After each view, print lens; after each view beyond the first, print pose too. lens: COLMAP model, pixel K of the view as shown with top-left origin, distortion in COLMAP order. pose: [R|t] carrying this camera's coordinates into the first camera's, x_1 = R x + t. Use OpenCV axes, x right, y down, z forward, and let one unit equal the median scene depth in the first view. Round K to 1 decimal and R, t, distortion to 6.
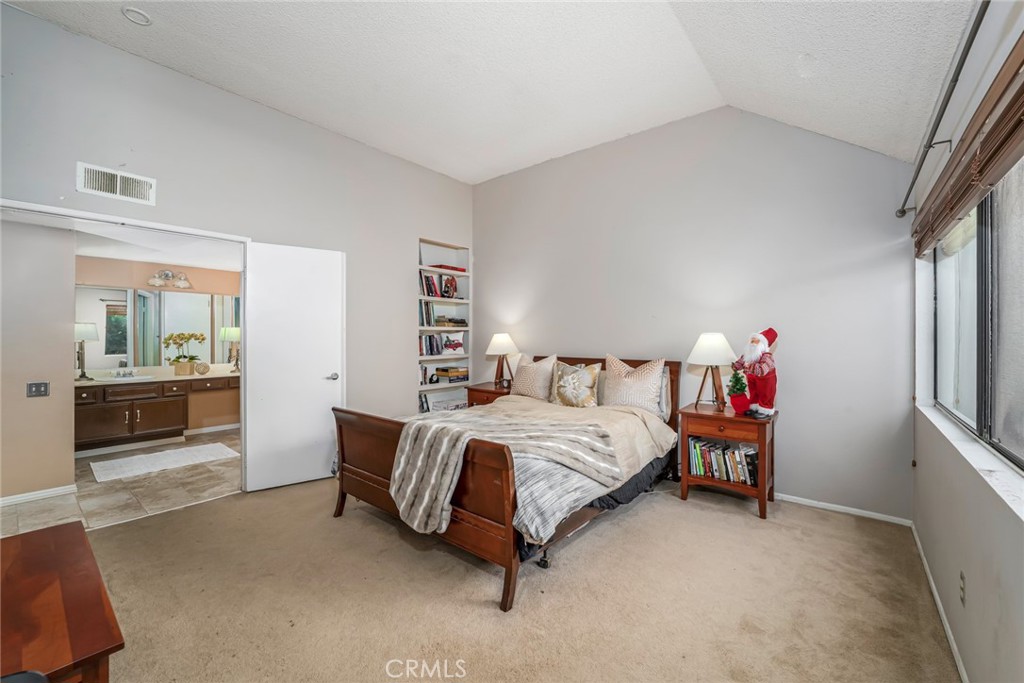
lens RADIAL K [[416.6, 0, 512.0], [0, 416.6, 341.5], [0, 0, 1]] dist [-0.001136, -0.000150]
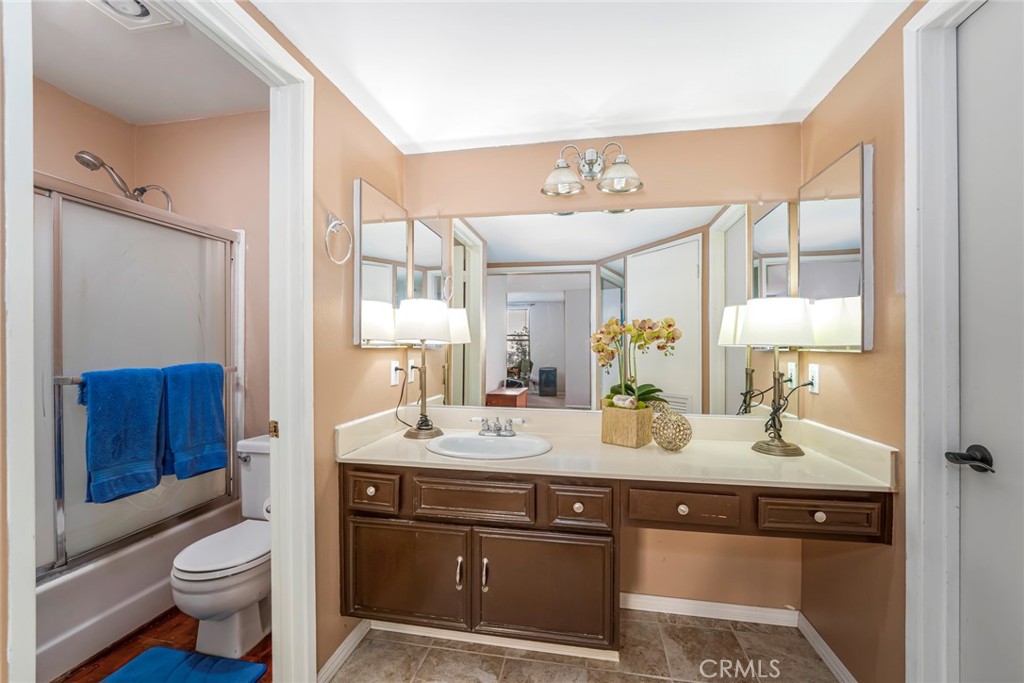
lens RADIAL K [[418.0, 0, 512.0], [0, 418.0, 341.5], [0, 0, 1]] dist [-0.000062, -0.000019]
pose [[0.478350, -0.002735, -0.878165, -0.529014], [-0.016830, 0.999783, -0.012282, 0.002946], [0.878008, 0.020655, 0.478200, 0.750051]]
